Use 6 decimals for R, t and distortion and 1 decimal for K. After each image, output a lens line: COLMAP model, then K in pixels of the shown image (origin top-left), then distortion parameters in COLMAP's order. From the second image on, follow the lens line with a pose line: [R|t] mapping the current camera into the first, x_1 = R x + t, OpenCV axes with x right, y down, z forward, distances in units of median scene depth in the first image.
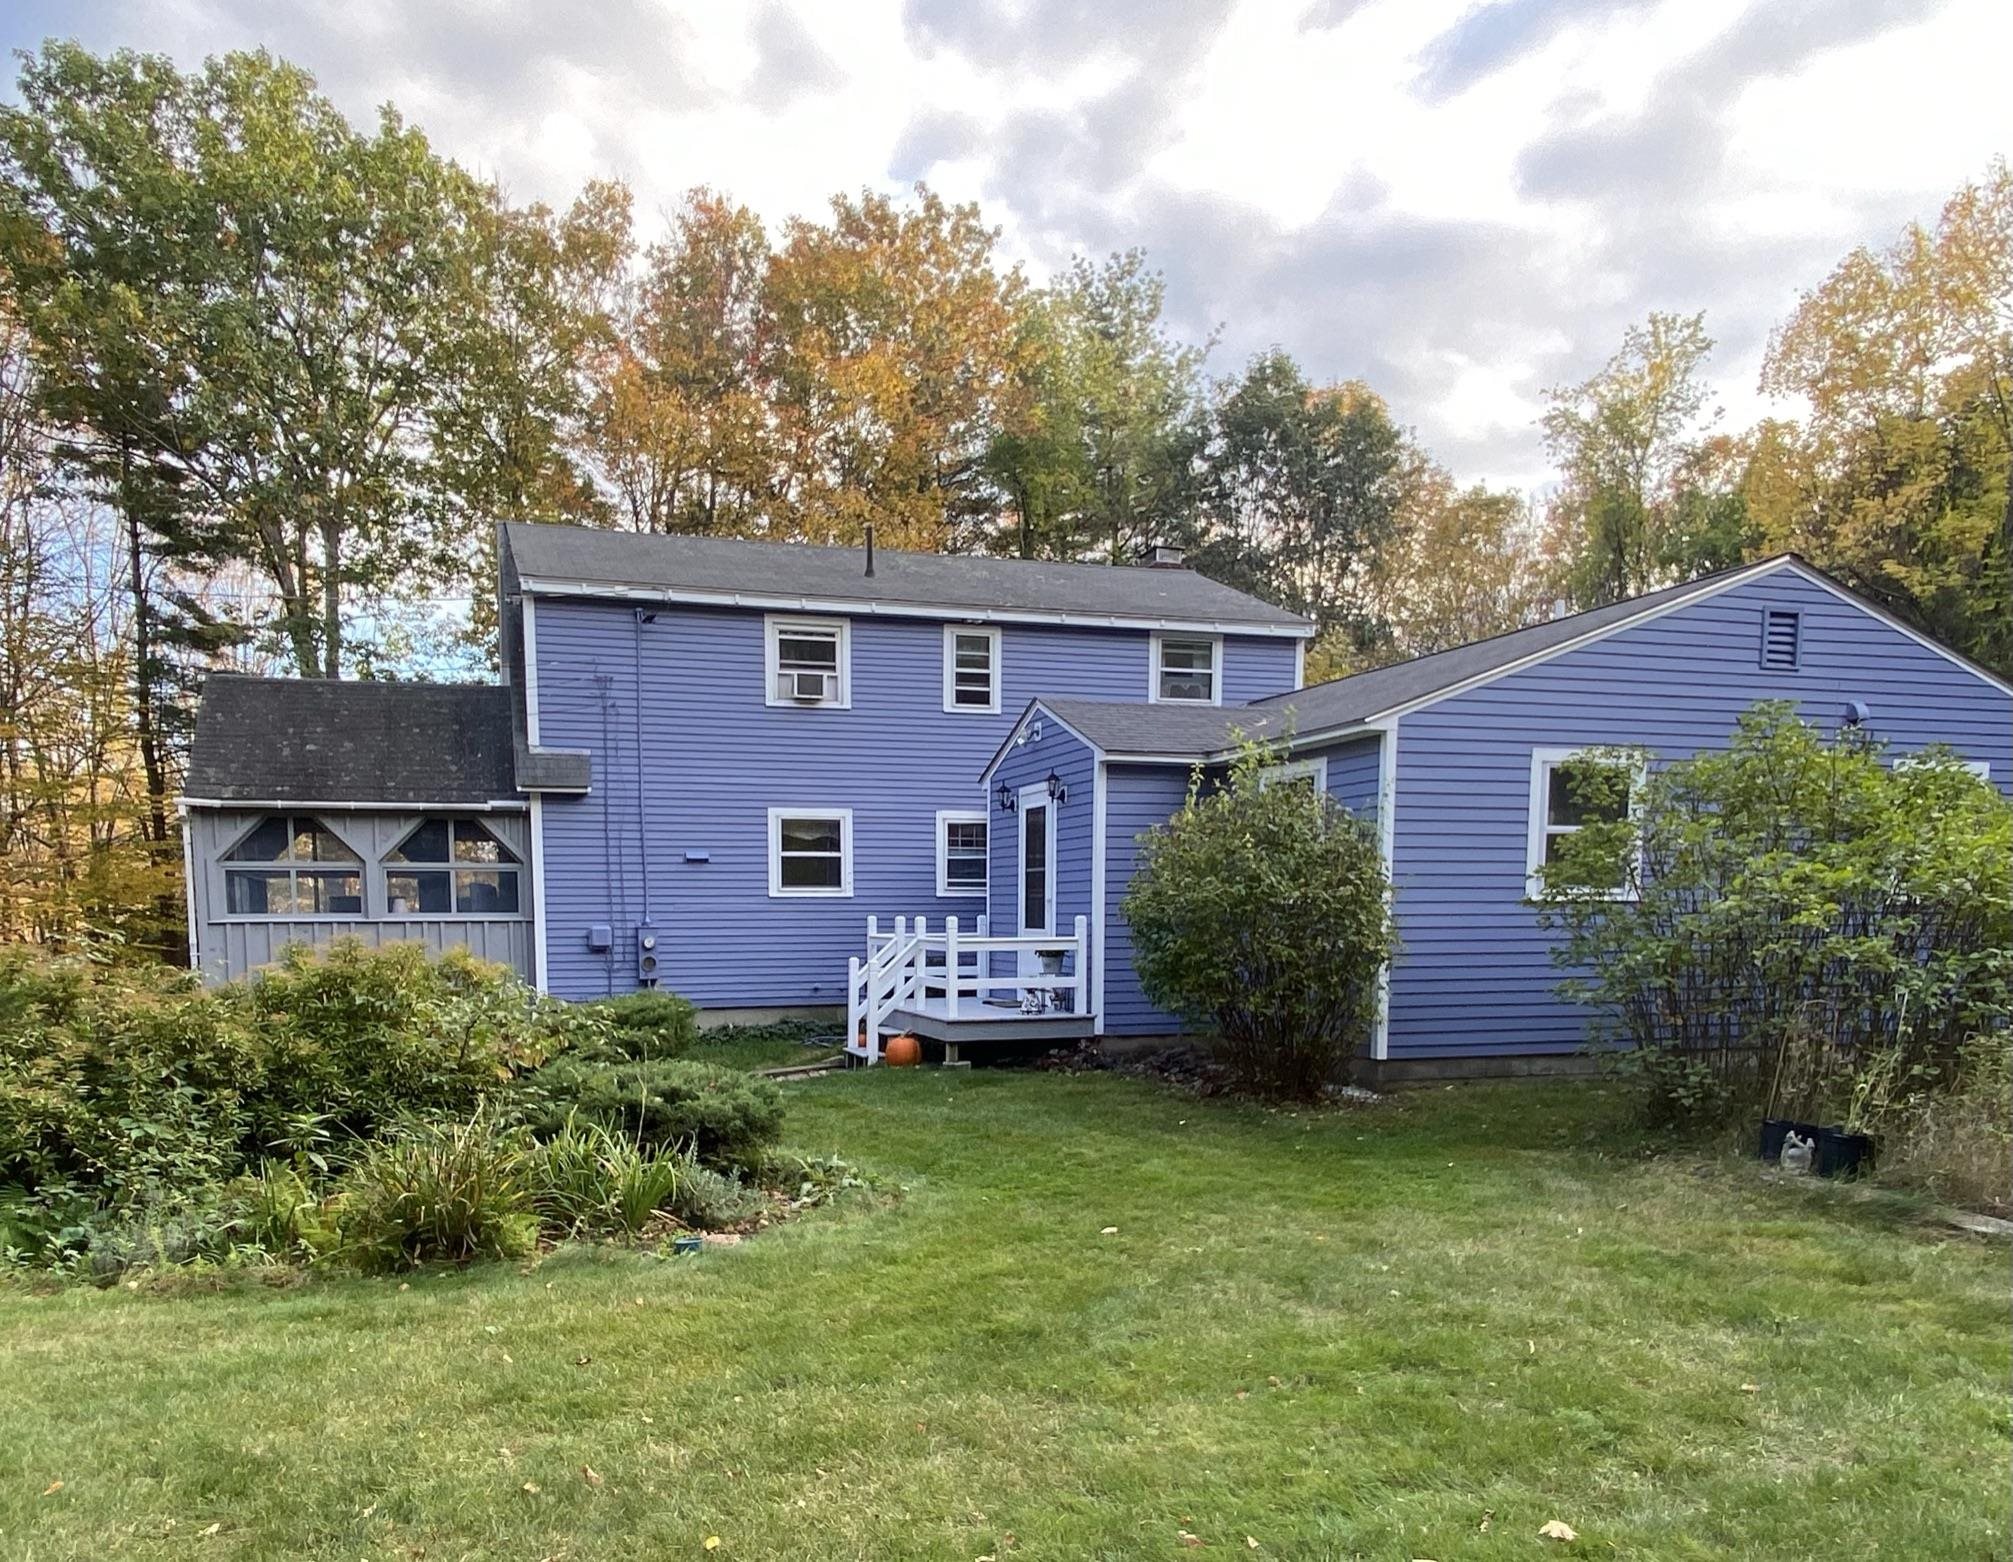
lens RADIAL K [[1926.9, 0, 1006.5], [0, 1926.9, 781.0], [0, 0, 1]] dist [-0.013255, 0.000804]
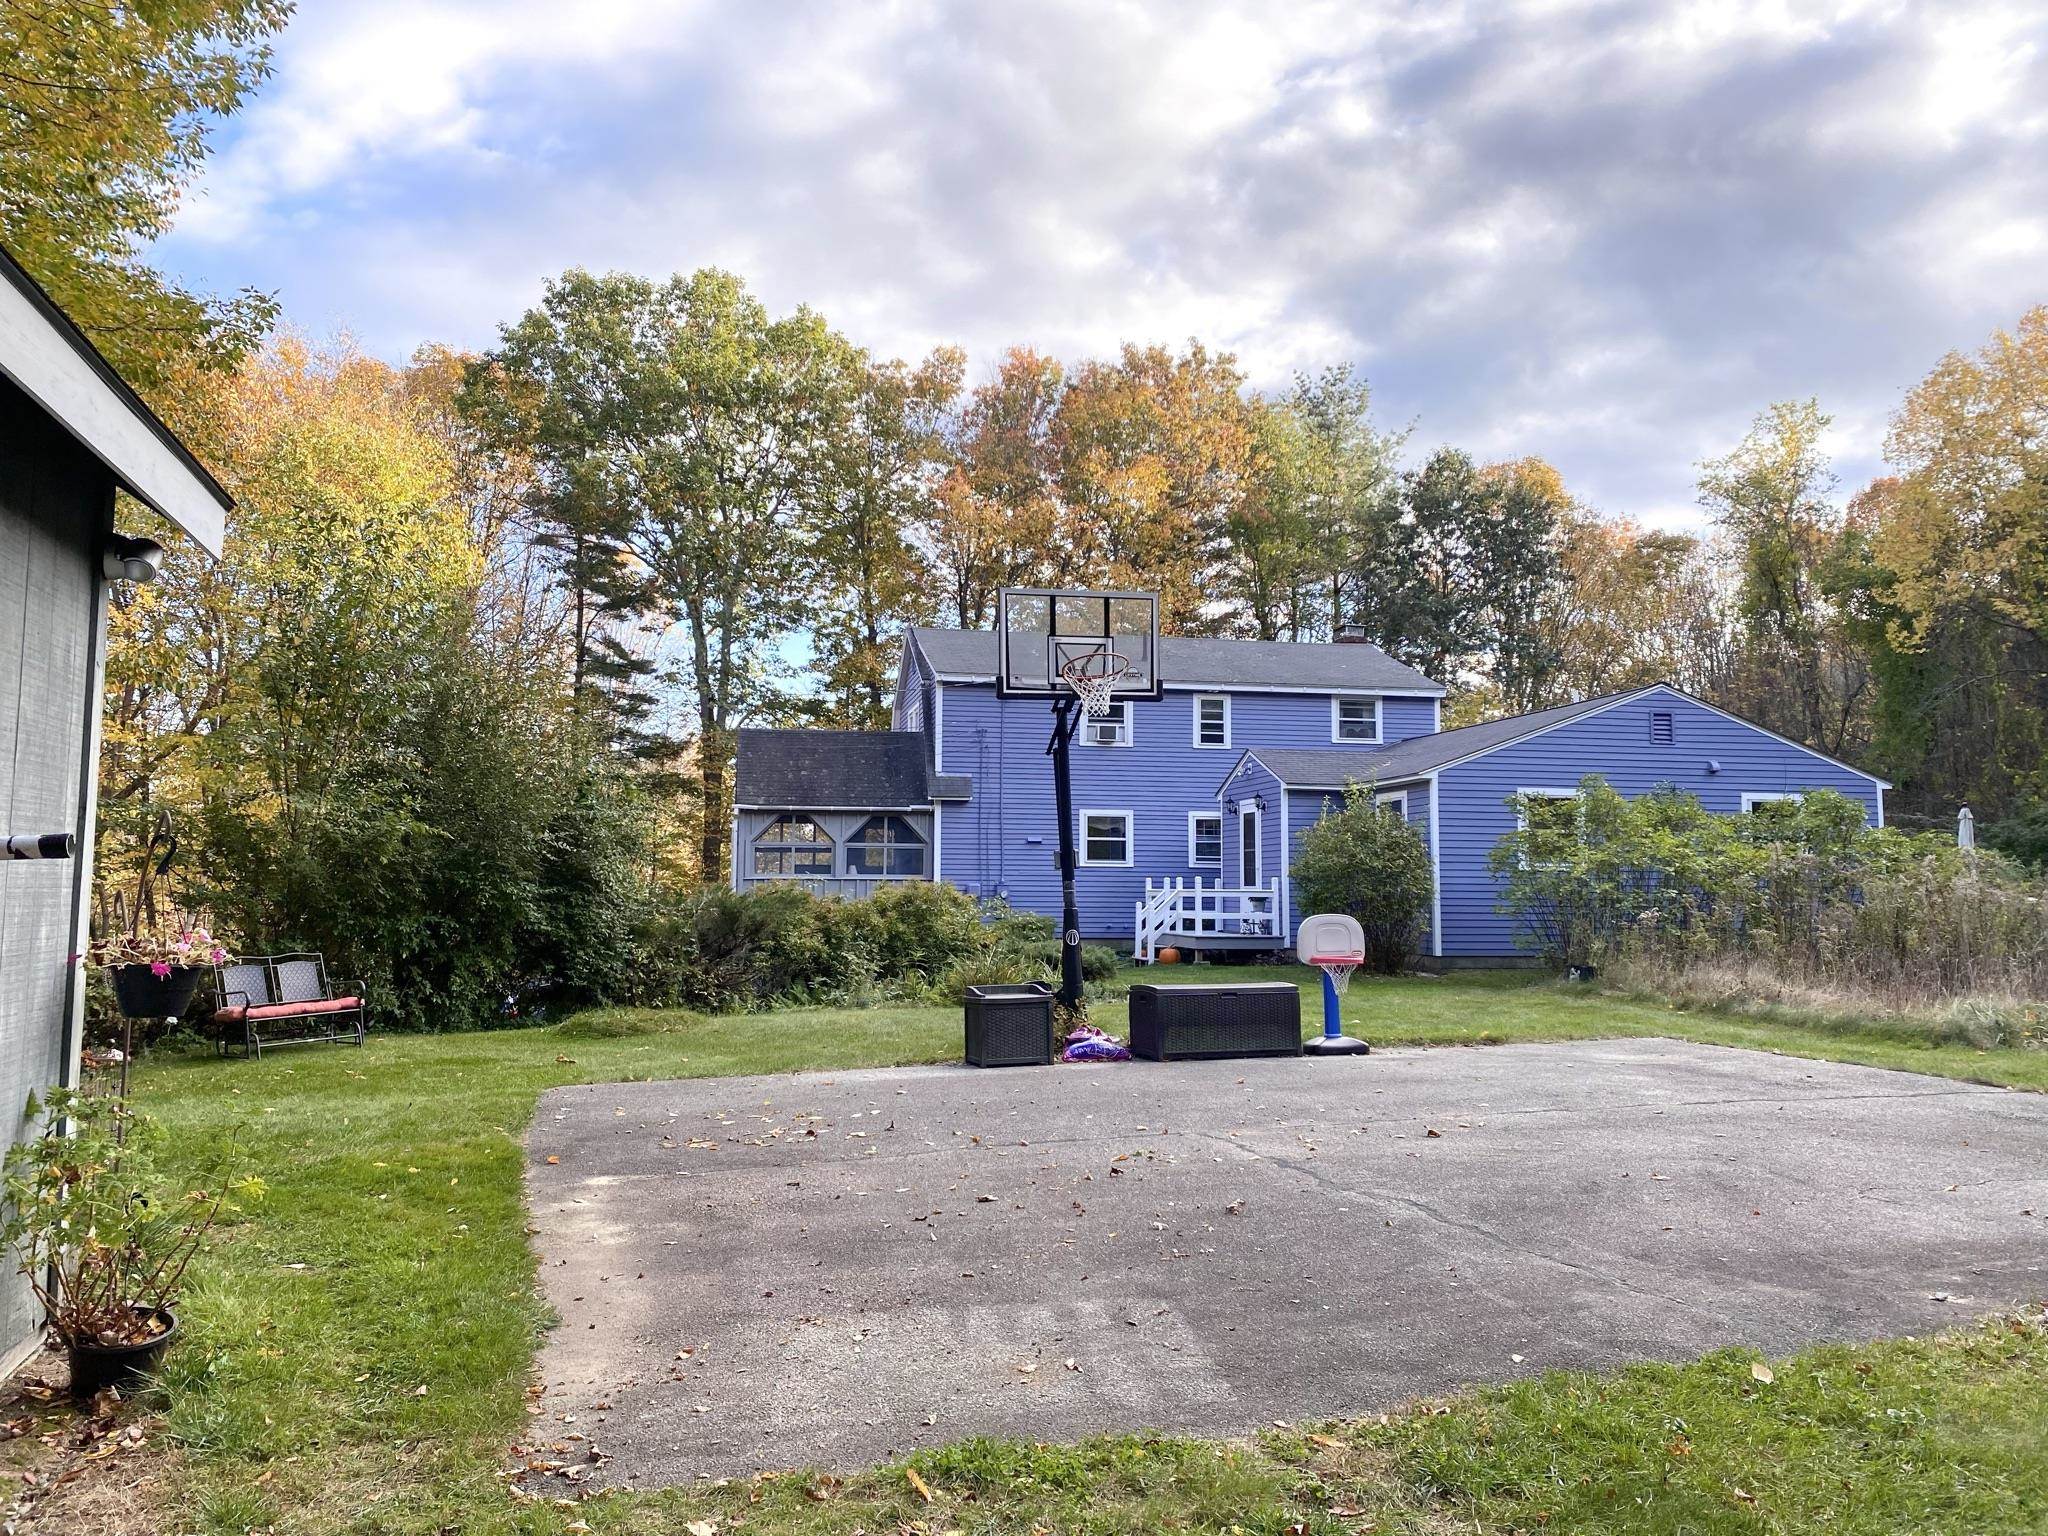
lens RADIAL K [[1556.4, 0, 955.7], [0, 1556.4, 771.1], [0, 0, 1]] dist [0.051064, 0.001077]
pose [[0.983377, -0.000895, -0.181571, 0.007485], [0.000083, 0.999990, -0.004479, -0.012262], [0.181573, 0.004389, 0.983368, -0.279229]]
